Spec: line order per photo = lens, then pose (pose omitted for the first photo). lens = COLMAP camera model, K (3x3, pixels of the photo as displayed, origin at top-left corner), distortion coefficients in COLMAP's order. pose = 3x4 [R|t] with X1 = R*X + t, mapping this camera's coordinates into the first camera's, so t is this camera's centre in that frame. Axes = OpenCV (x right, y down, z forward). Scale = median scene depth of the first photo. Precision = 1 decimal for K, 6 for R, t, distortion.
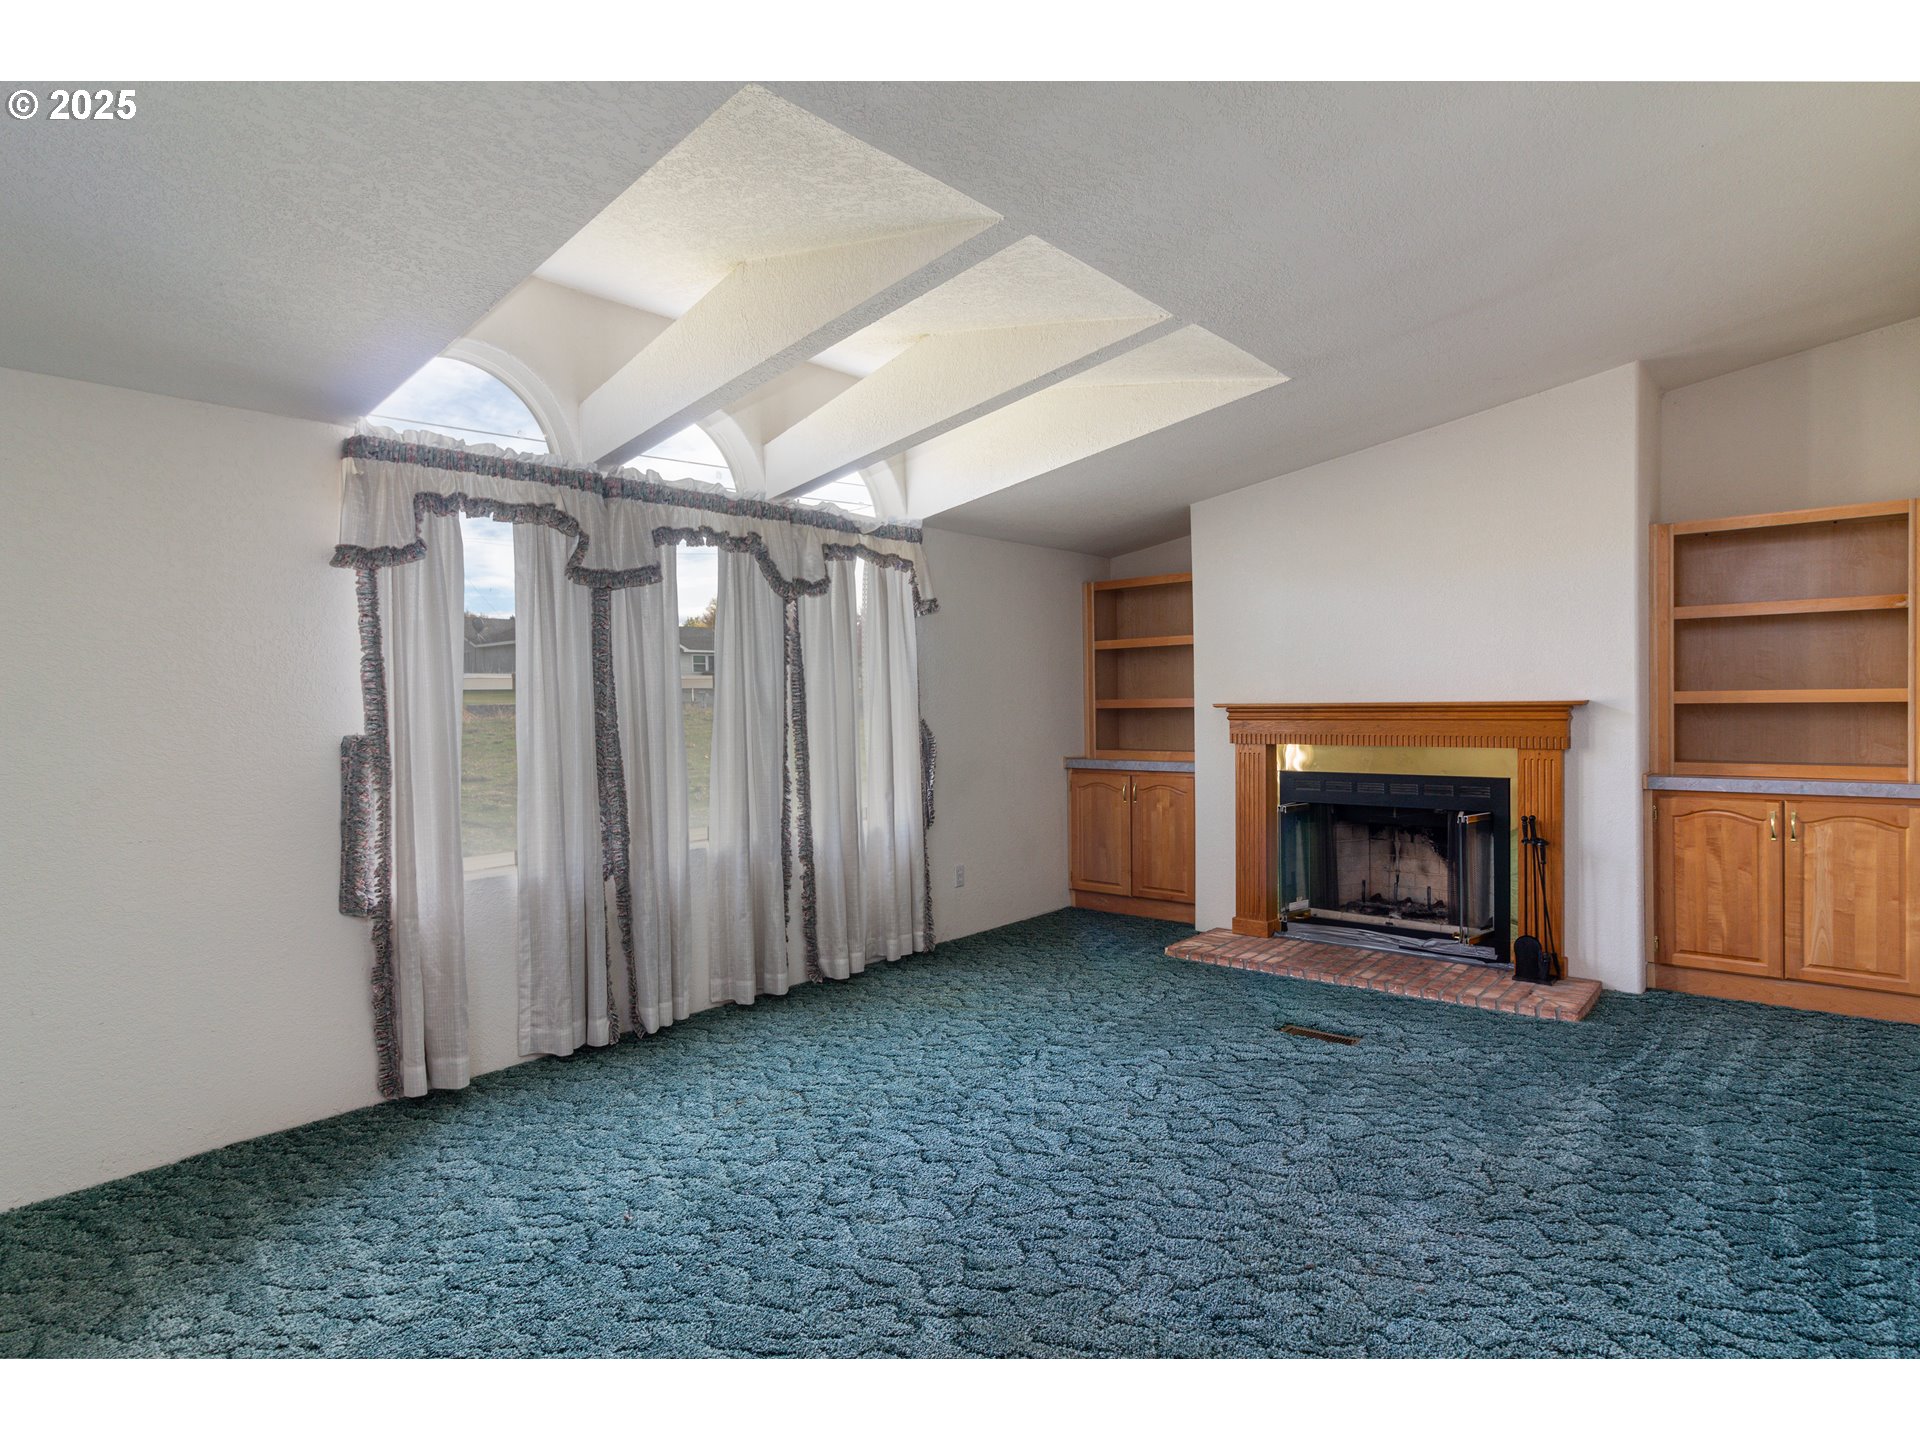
lens RADIAL K [[1023.8, 0, 960.0], [0, 1023.8, 720.0], [0, 0, 1]] dist [0.002632, 0.000742]
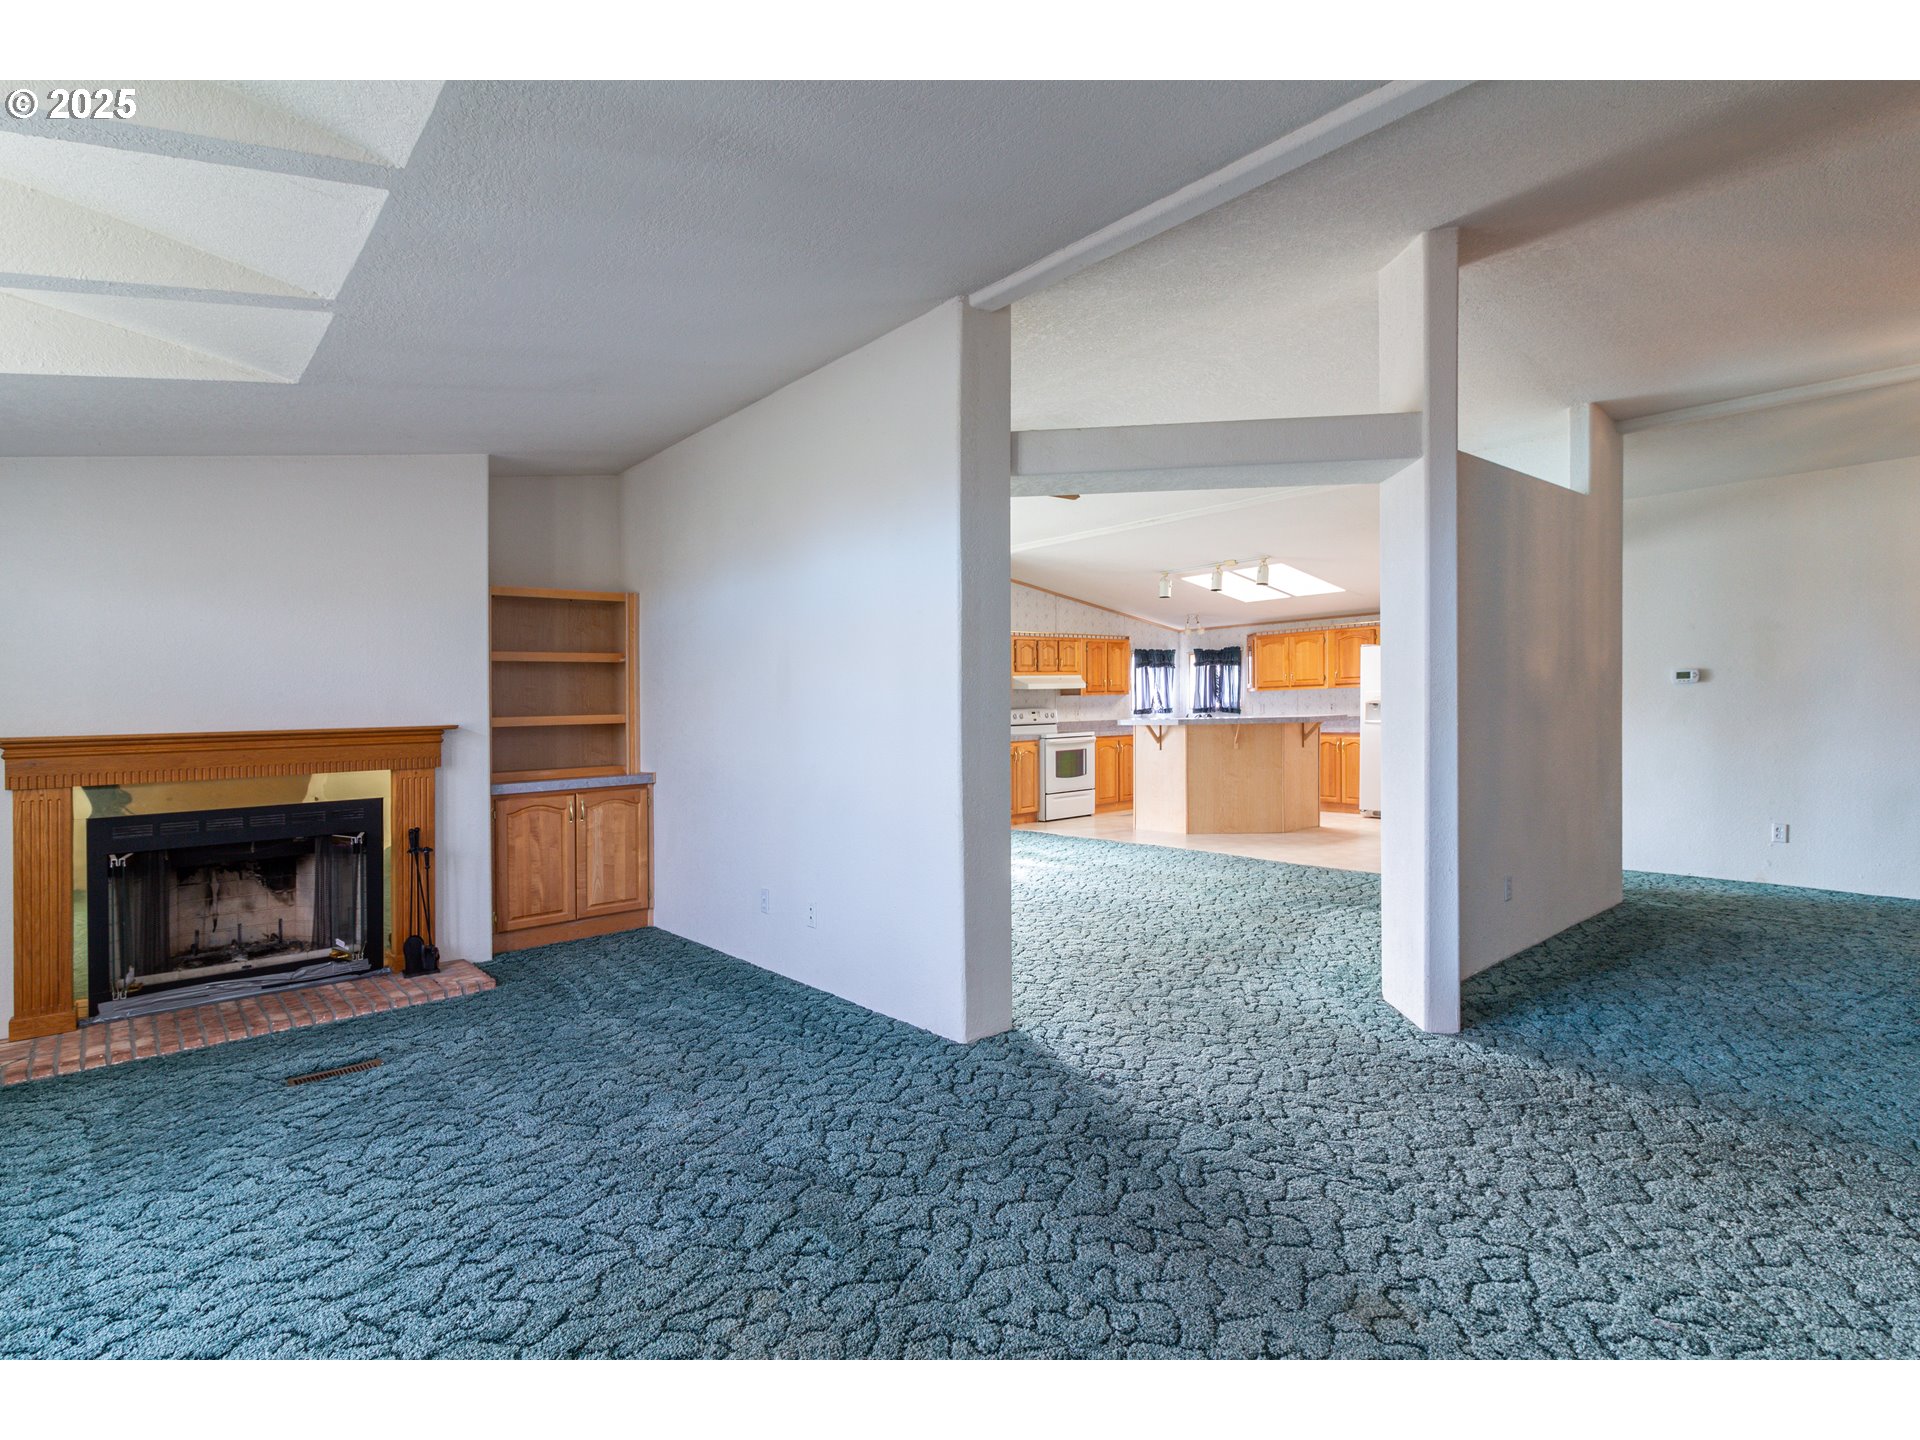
lens RADIAL K [[973.6, 0, 960.0], [0, 973.6, 720.0], [0, 0, 1]] dist [-0.000959, -0.000712]
pose [[0.160155, -0.001284, 0.987091, -0.435941], [0.041285, 0.999133, -0.005399, 0.005759], [-0.986228, 0.041617, 0.160069, 0.250169]]
